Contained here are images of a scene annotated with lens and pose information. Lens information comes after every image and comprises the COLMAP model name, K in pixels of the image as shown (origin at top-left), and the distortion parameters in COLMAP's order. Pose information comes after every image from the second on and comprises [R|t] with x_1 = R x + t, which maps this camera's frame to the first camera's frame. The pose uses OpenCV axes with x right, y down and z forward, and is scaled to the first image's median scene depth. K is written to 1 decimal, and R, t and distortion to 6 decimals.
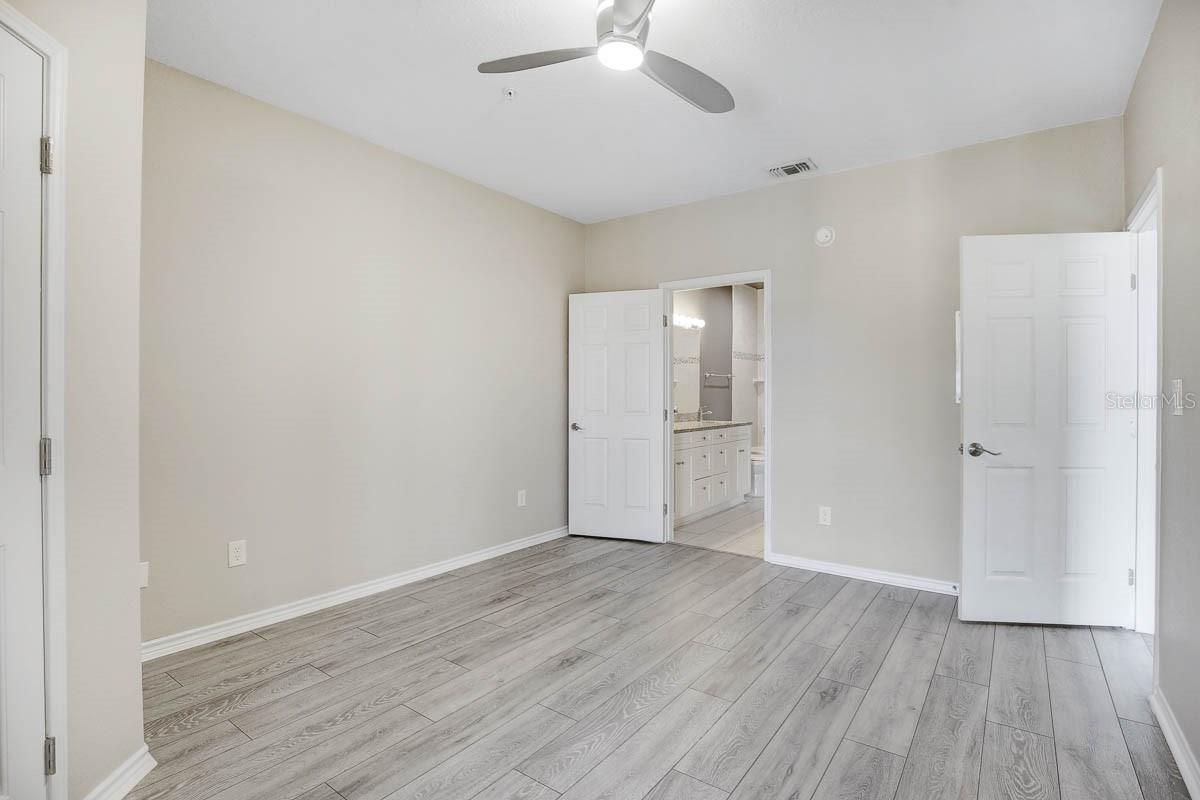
lens RADIAL K [[643.1, 0, 599.8], [0, 643.1, 407.0], [0, 0, 1]] dist [-0.020089, 0.000220]
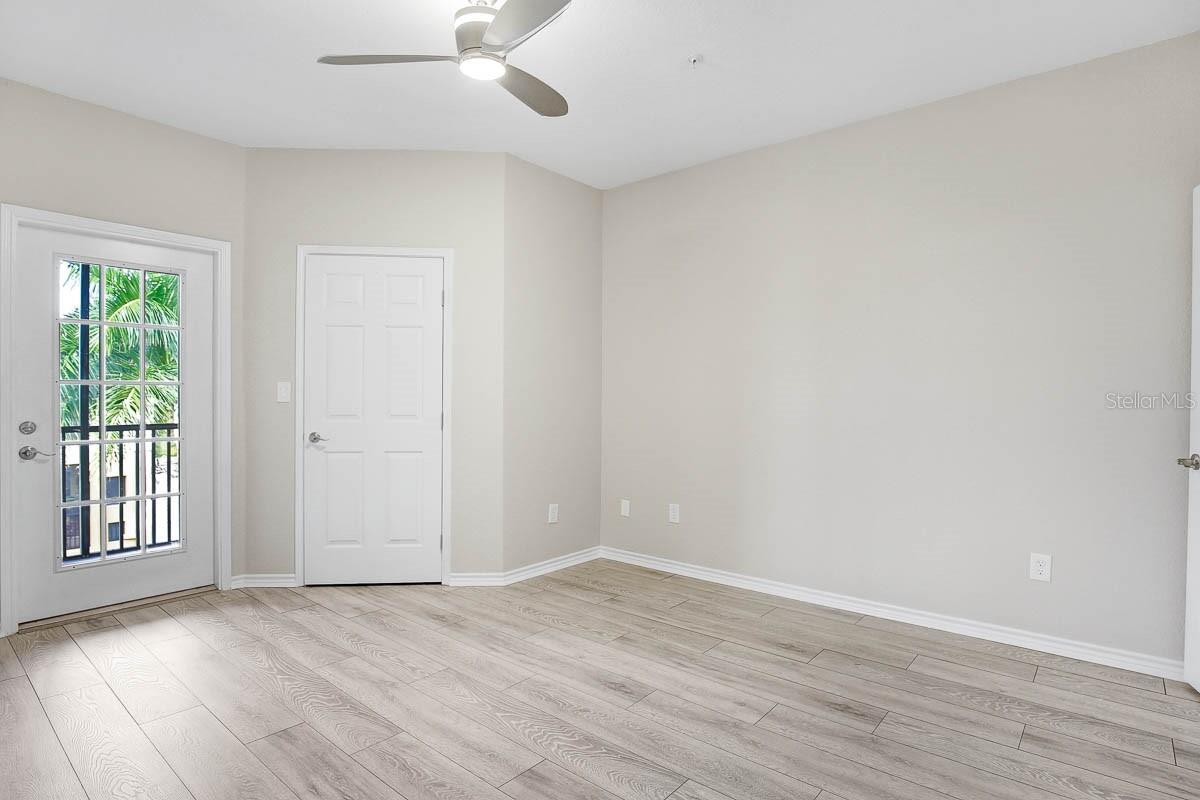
lens RADIAL K [[643.1, 0, 599.8], [0, 643.1, 407.0], [0, 0, 1]] dist [-0.020089, 0.000220]
pose [[-0.139141, 0.007512, -0.990244, 0.680771], [-0.020774, 0.999729, 0.010503, -0.007330], [0.990055, 0.022032, -0.138948, 0.870315]]
